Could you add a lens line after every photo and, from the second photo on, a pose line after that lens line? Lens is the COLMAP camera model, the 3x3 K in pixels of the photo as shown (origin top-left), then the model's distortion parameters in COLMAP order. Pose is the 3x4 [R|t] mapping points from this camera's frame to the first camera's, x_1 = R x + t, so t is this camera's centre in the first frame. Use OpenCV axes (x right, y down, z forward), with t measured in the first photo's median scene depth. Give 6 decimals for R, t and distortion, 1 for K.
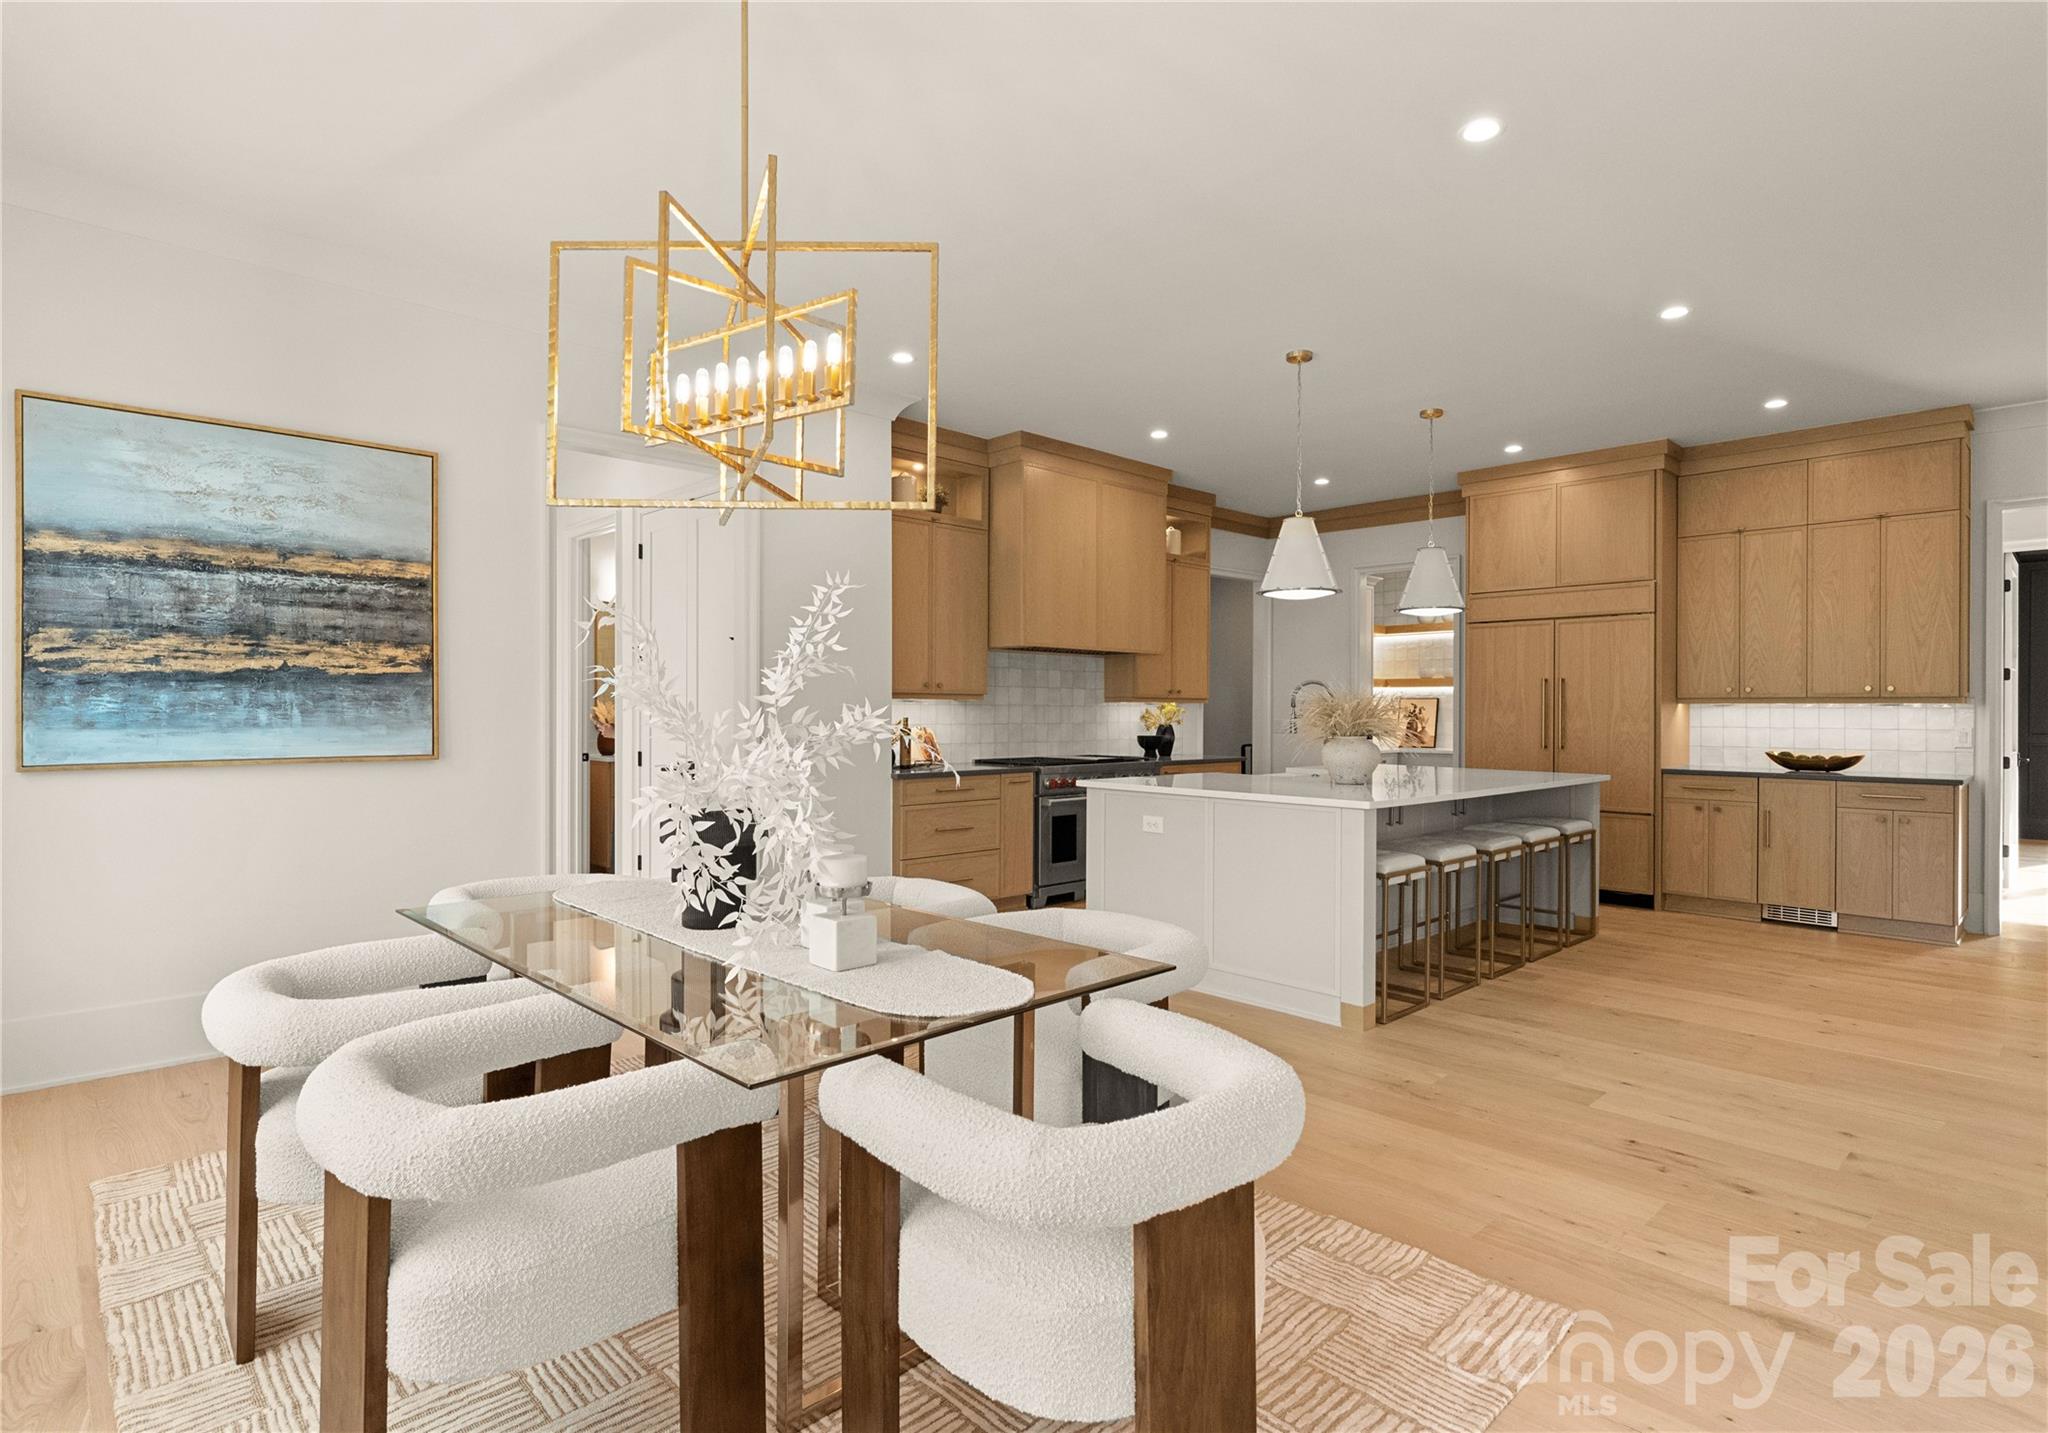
lens RADIAL K [[1046.5, 0, 1024.0], [0, 1046.5, 716.5], [0, 0, 1]] dist [-0.000645, -0.000436]
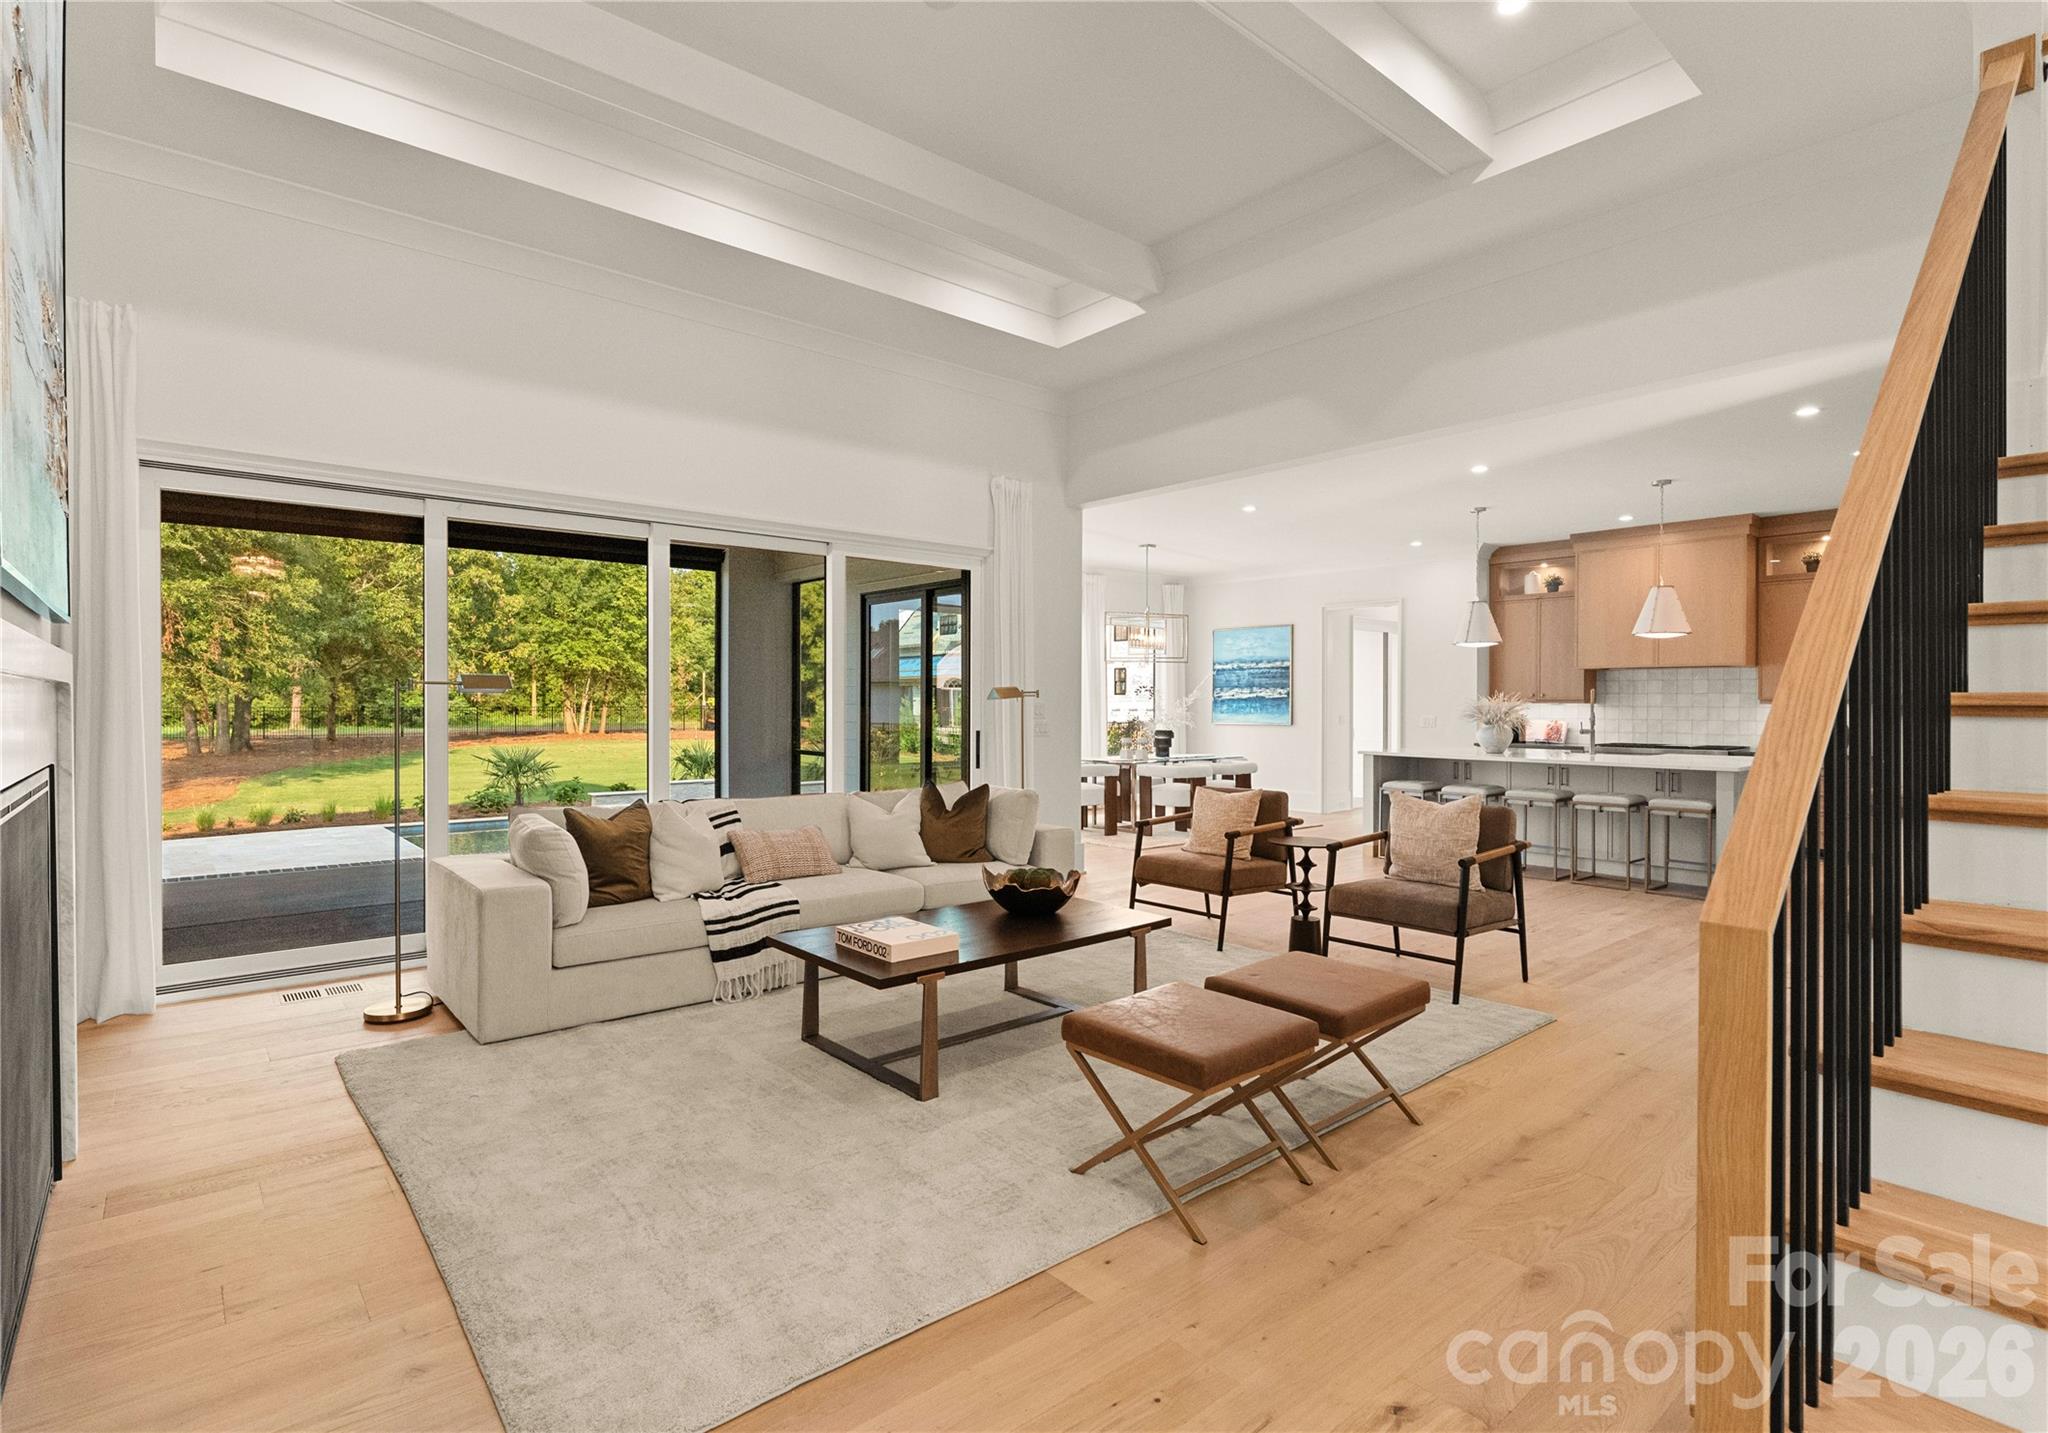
lens RADIAL K [[981.0, 0, 1032.0], [0, 981.0, 711.8], [0, 0, 1]] dist [0.000422, -0.000131]
pose [[-0.049760, 0.005670, -0.998745, 1.647263], [-0.007089, 0.999957, 0.006030, -0.007187], [0.998736, 0.007380, -0.049718, 0.282071]]
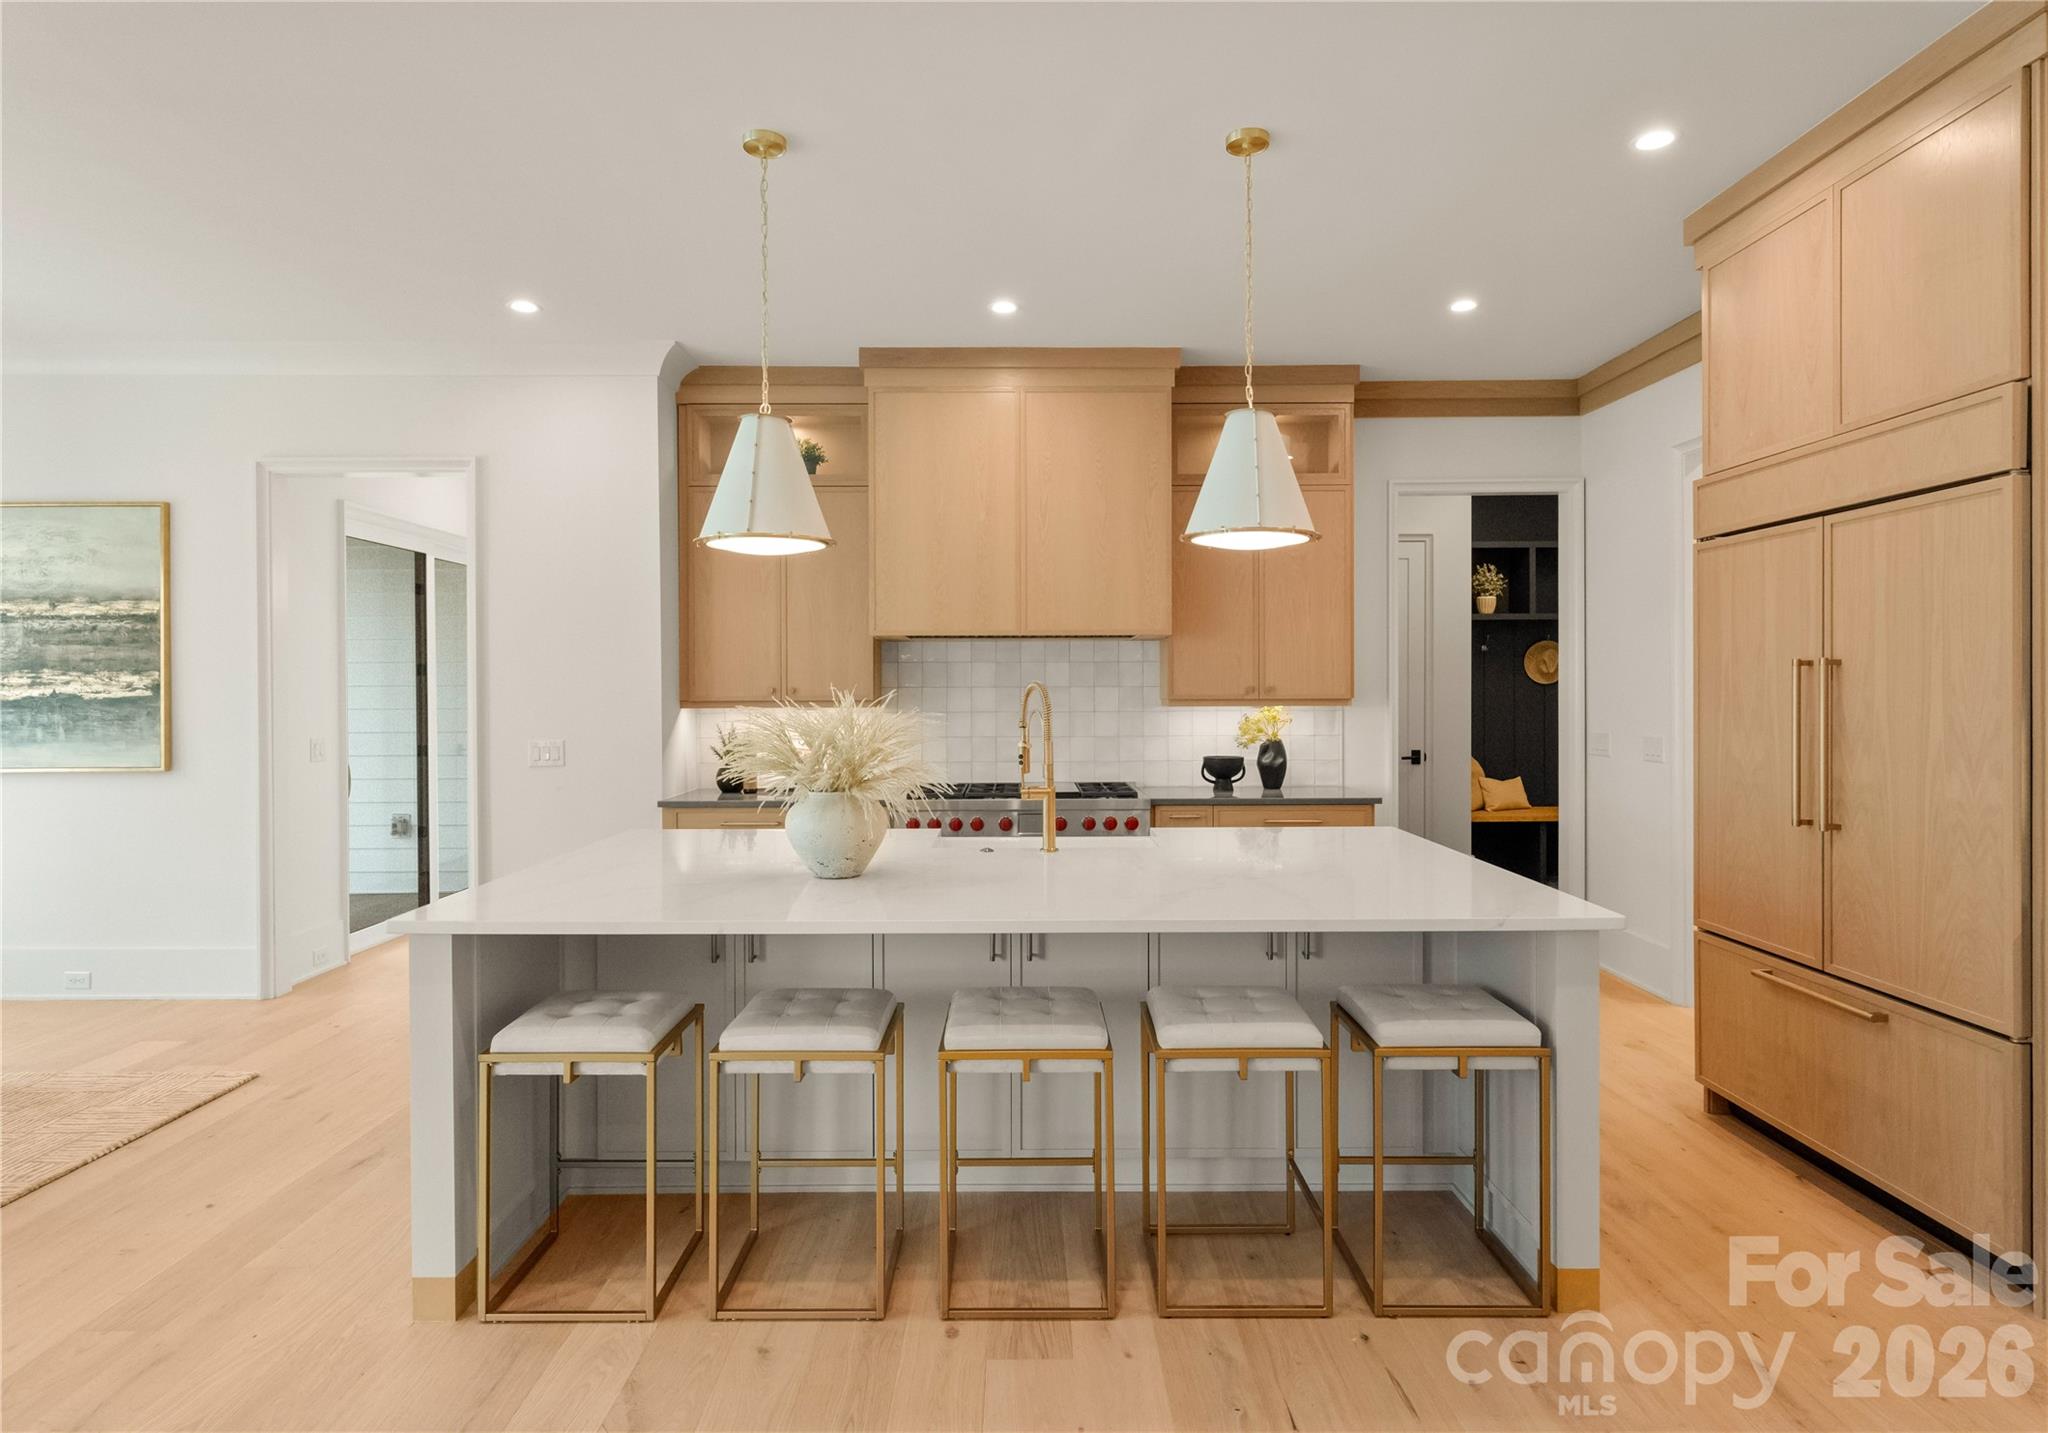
lens RADIAL K [[1118.0, 0, 1017.0], [0, 1118.0, 695.4], [0, 0, 1]] dist [-0.001392, 0.000800]
pose [[0.726616, -0.003597, -0.687034, 0.675971], [0.003930, 0.999992, -0.001079, -0.026248], [0.687032, -0.001916, 0.726625, 0.539375]]
